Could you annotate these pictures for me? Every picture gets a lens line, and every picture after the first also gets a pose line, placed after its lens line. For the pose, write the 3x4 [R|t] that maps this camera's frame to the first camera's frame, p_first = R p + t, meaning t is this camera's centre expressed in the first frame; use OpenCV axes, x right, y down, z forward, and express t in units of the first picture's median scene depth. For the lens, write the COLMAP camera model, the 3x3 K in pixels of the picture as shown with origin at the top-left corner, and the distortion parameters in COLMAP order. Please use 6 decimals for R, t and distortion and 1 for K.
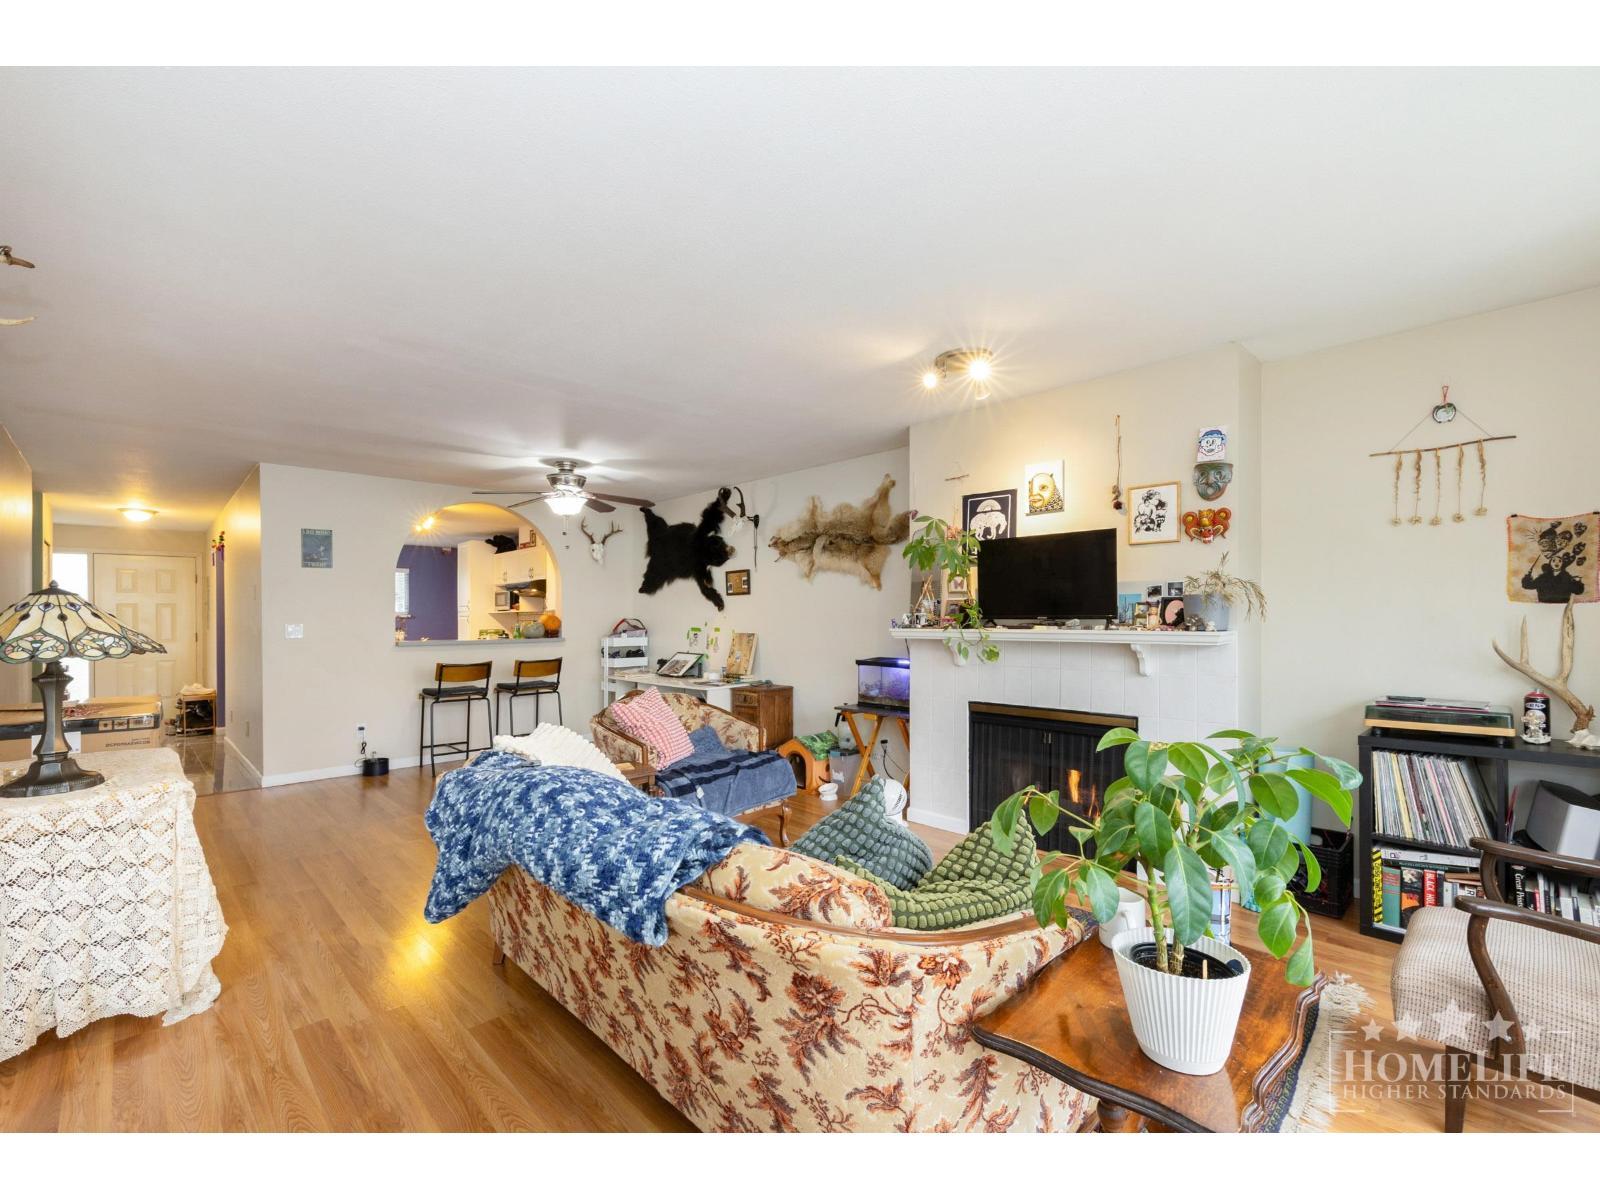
lens RADIAL K [[681.7, 0, 793.2], [0, 681.7, 613.3], [0, 0, 1]] dist [-0.000790, -0.000142]
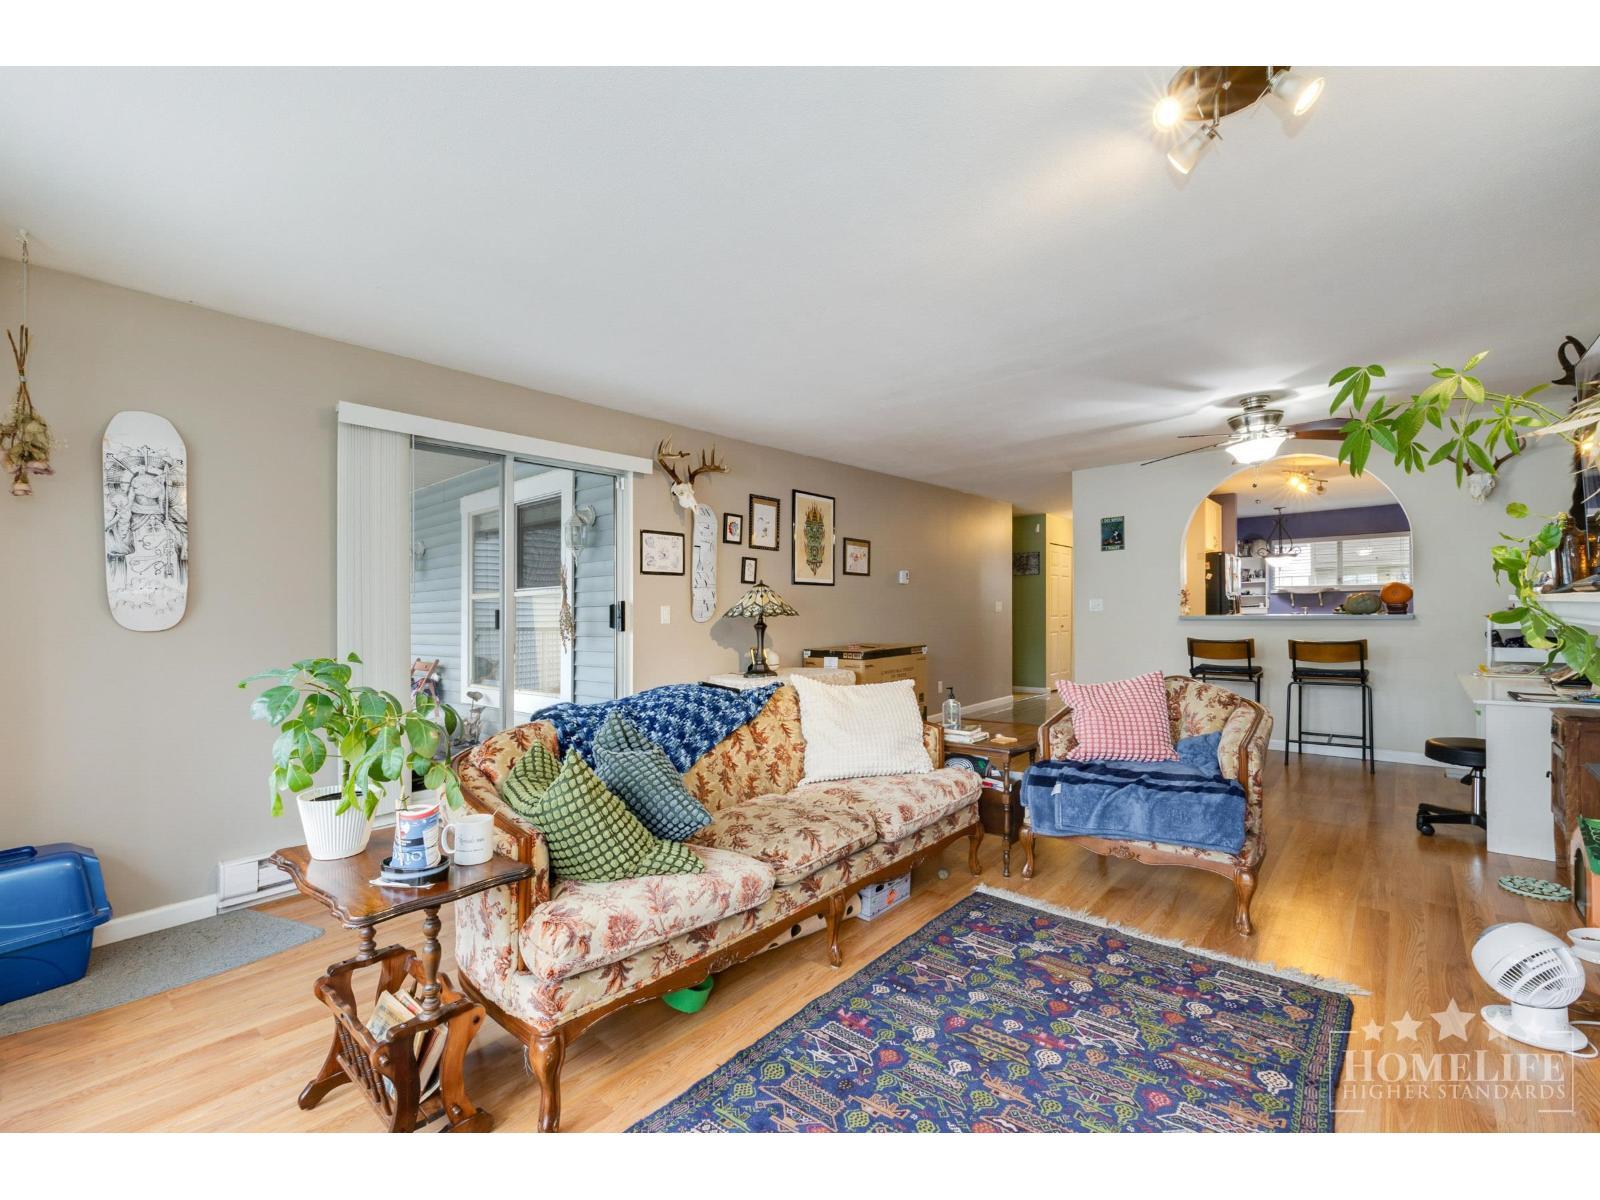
lens RADIAL K [[681.7, 0, 793.2], [0, 681.7, 613.3], [0, 0, 1]] dist [-0.000790, -0.000142]
pose [[0.066914, 0.010822, -0.997700, 0.476416], [0.022149, 0.999679, 0.012329, 0.015713], [0.997513, -0.022923, 0.066653, 0.418699]]
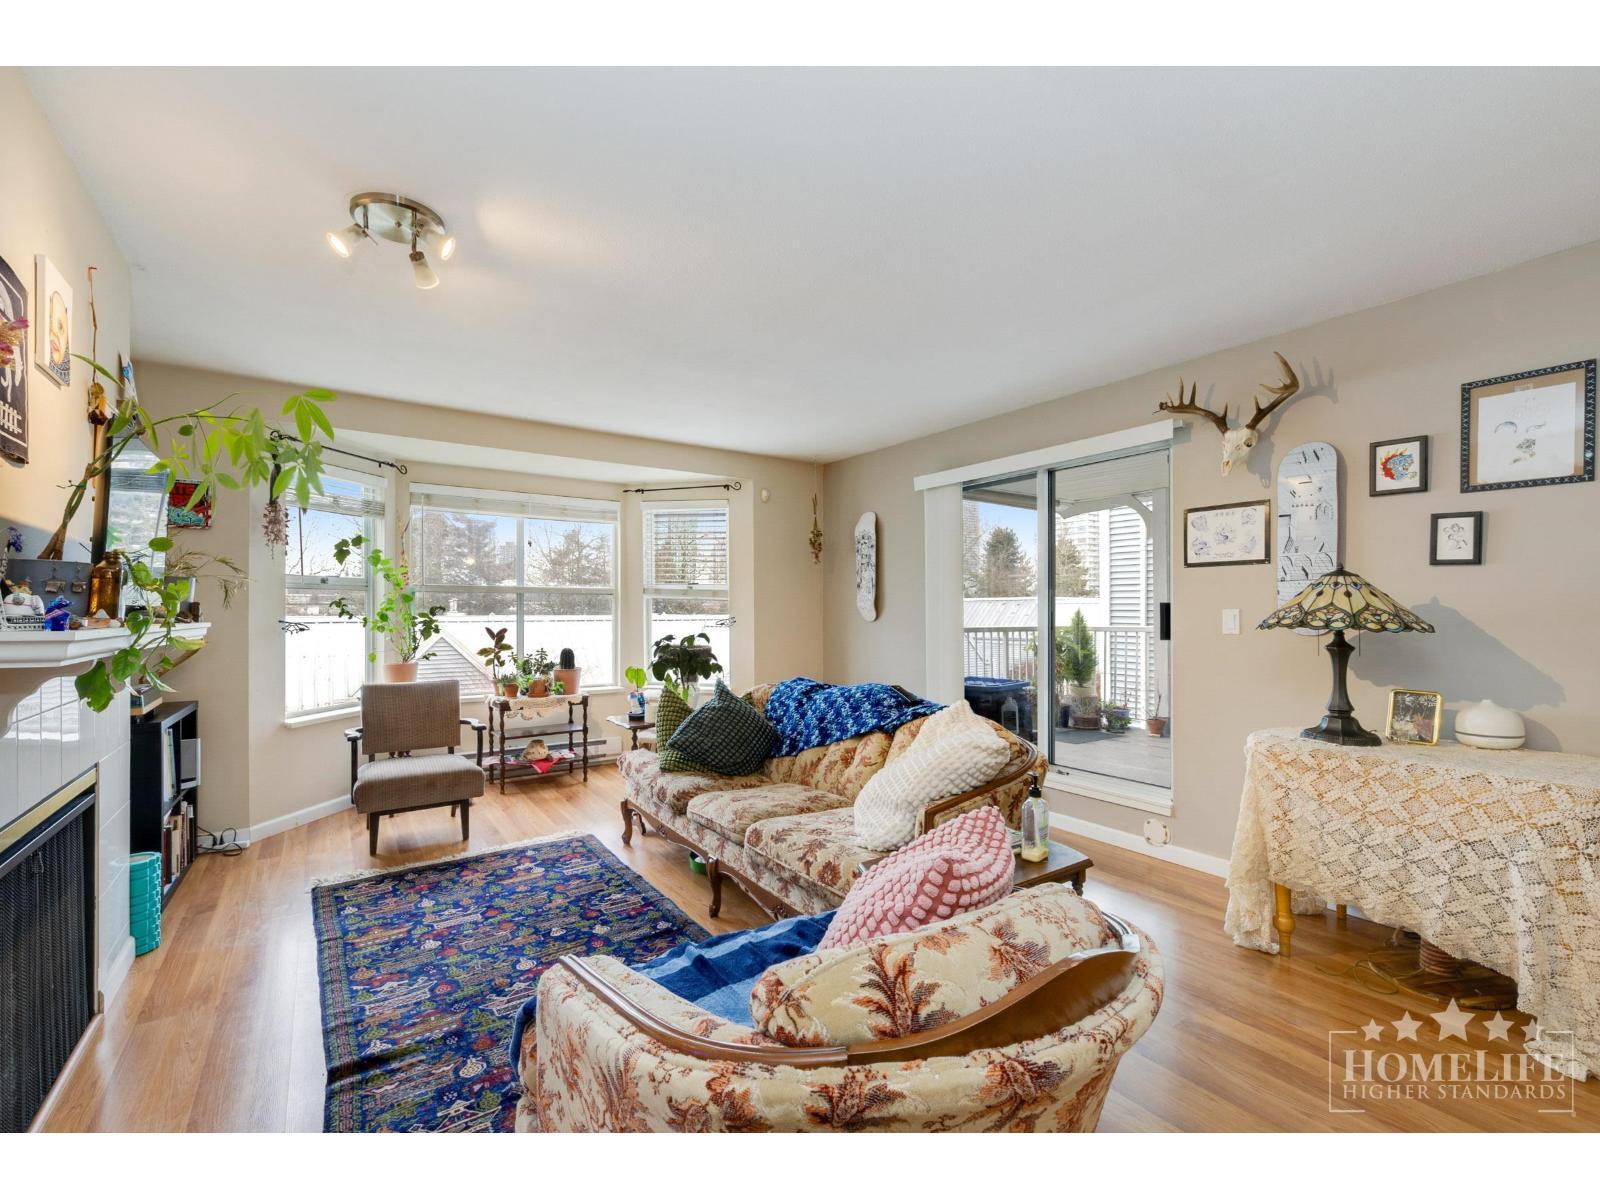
lens RADIAL K [[676.2, 0, 780.5], [0, 676.2, 604.9], [0, 0, 1]] dist [-0.000637, -0.000130]
pose [[-0.983819, 0.012988, 0.178694, -0.158118], [0.009908, 0.999787, -0.018116, 0.016743], [-0.178891, -0.016052, -0.983738, 1.031859]]
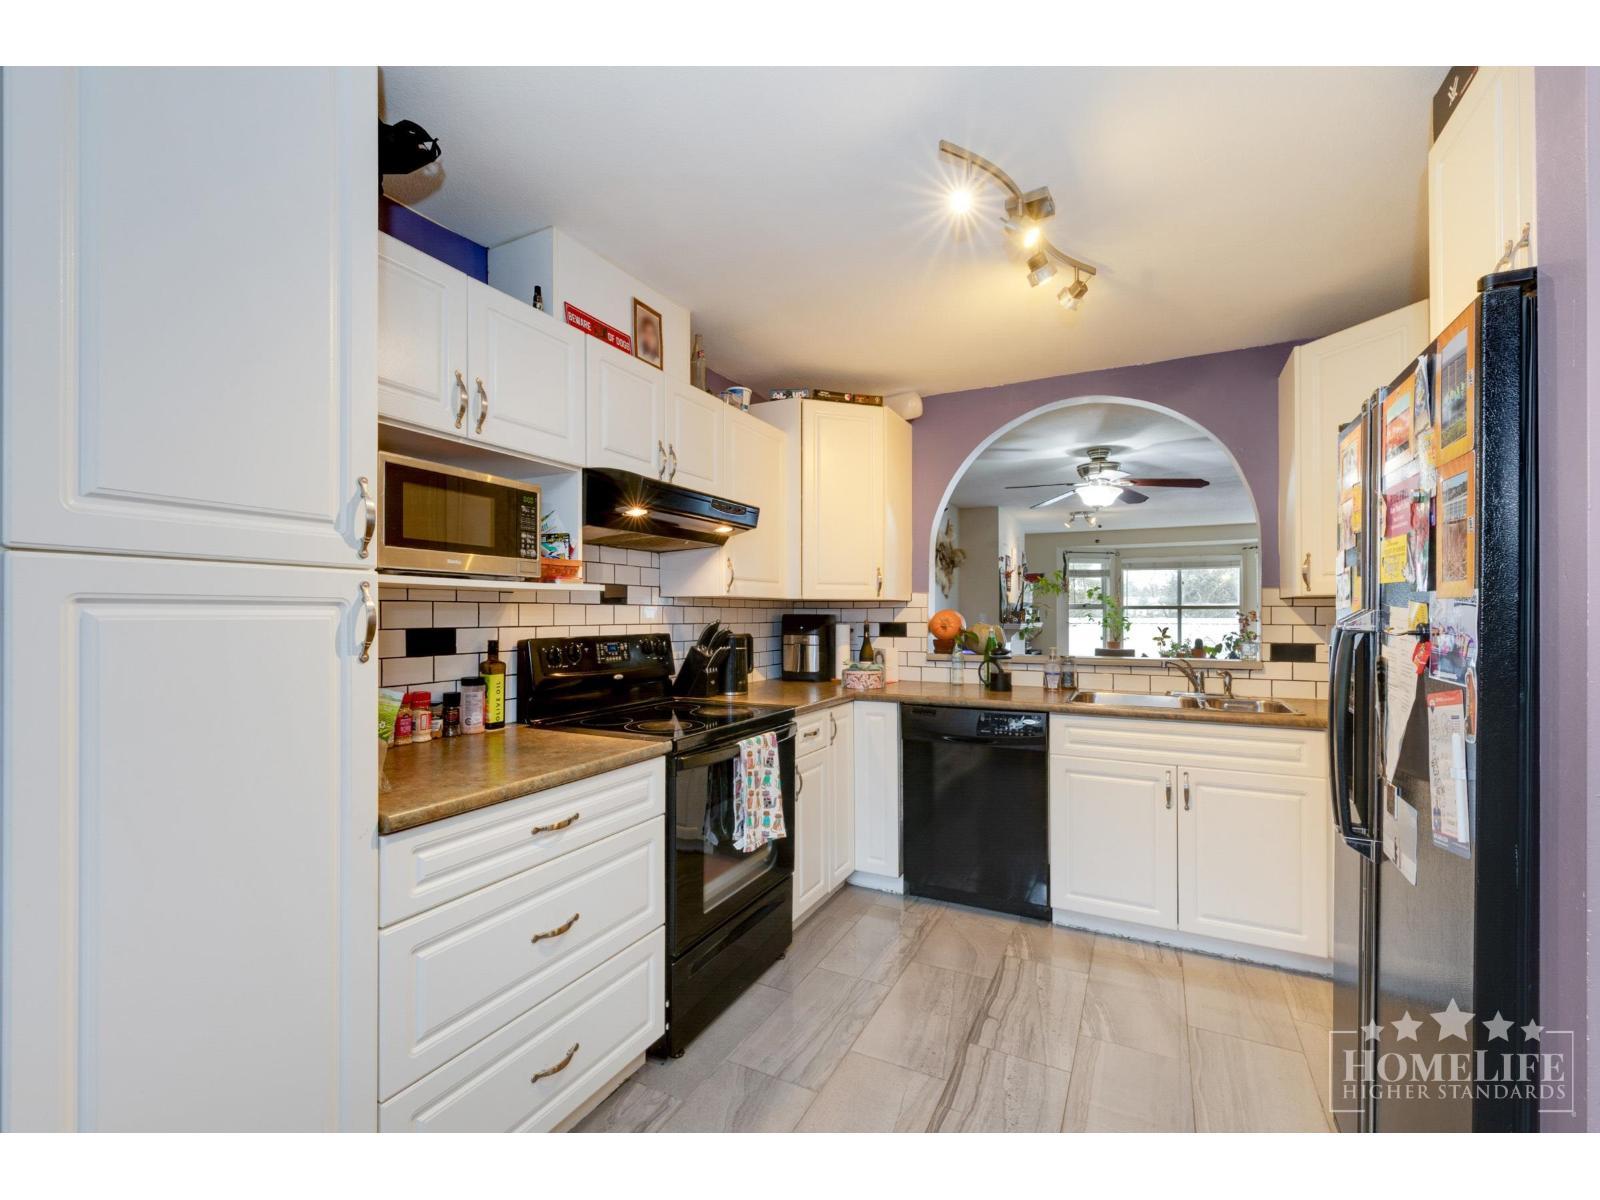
lens RADIAL K [[694.9, 0, 783.7], [0, 694.9, 609.3], [0, 0, 1]] dist [-0.000586, -0.000125]
pose [[-0.301551, 0.014069, 0.953346, -1.200588], [-0.003727, 0.999866, -0.015935, 0.012800], [-0.953443, -0.008358, -0.301459, 1.822840]]
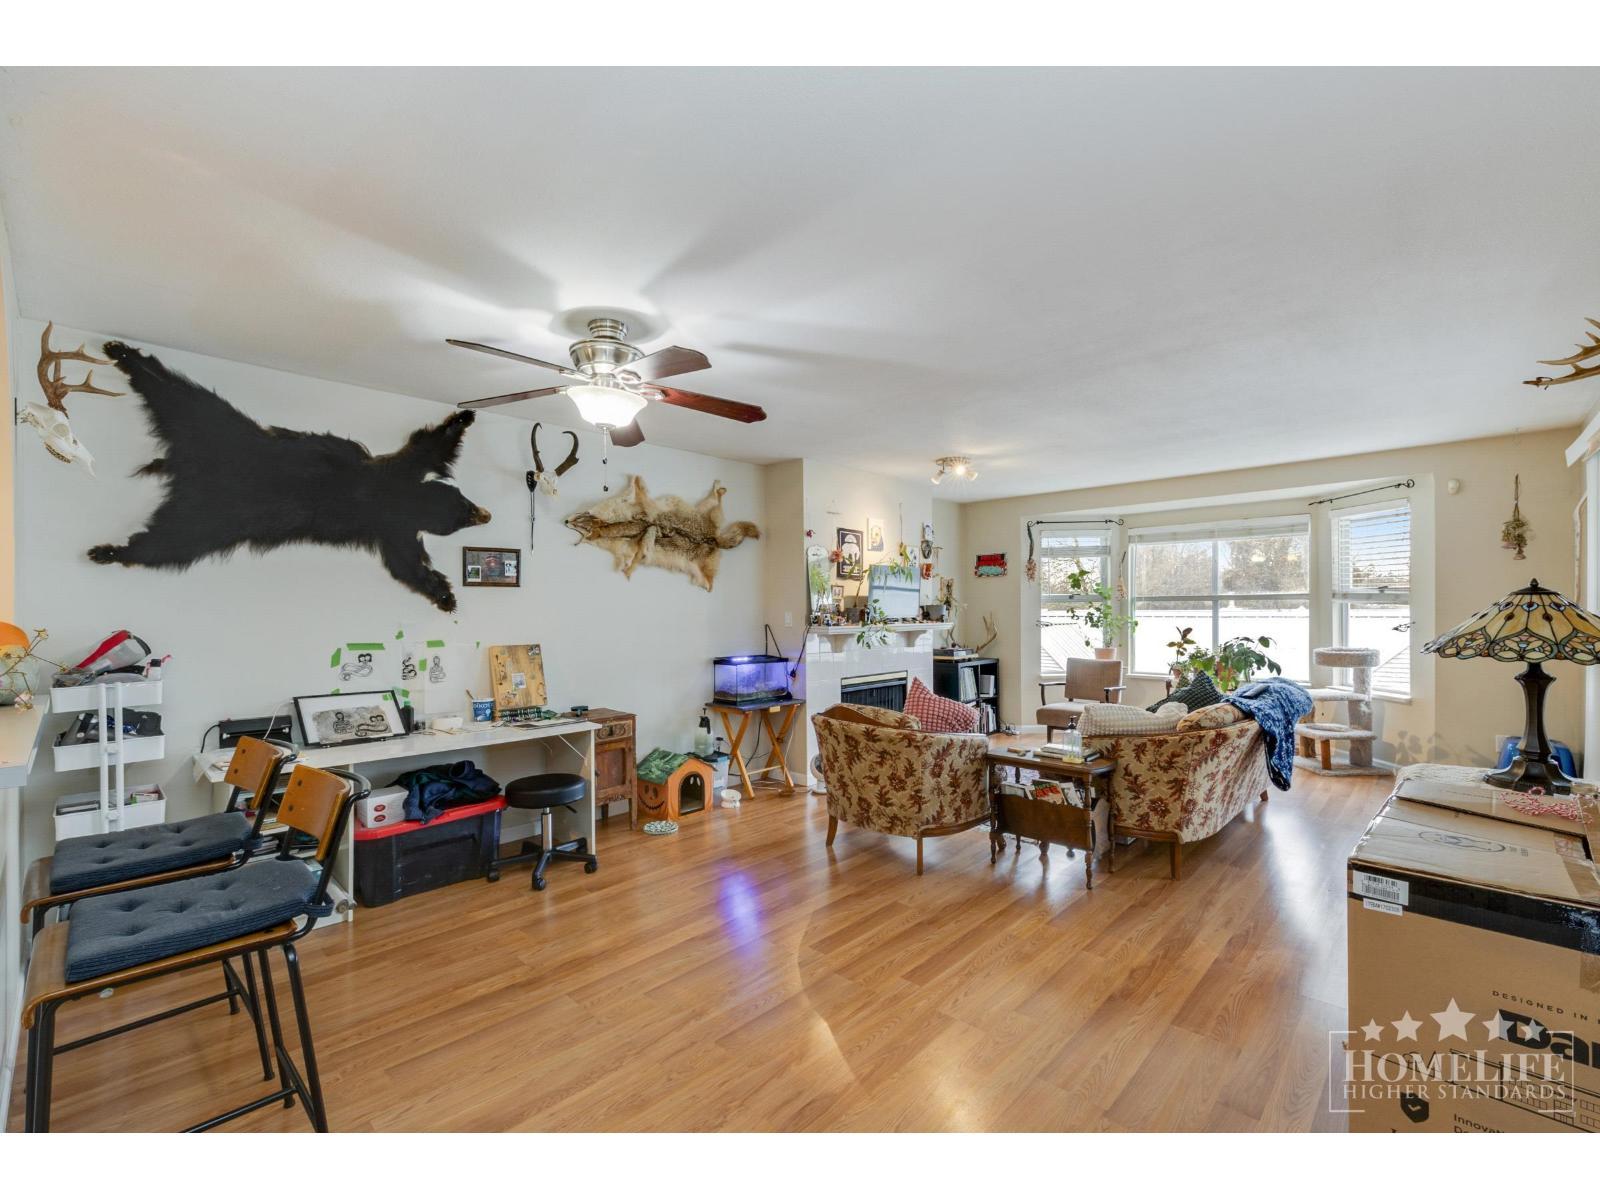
lens RADIAL K [[681.7, 0, 793.2], [0, 681.7, 613.3], [0, 0, 1]] dist [-0.000790, -0.000142]
pose [[-0.019794, 0.001659, 0.999803, -0.919350], [0.003268, 0.999993, -0.001595, 0.000018], [-0.999799, 0.003235, -0.019799, 0.928430]]
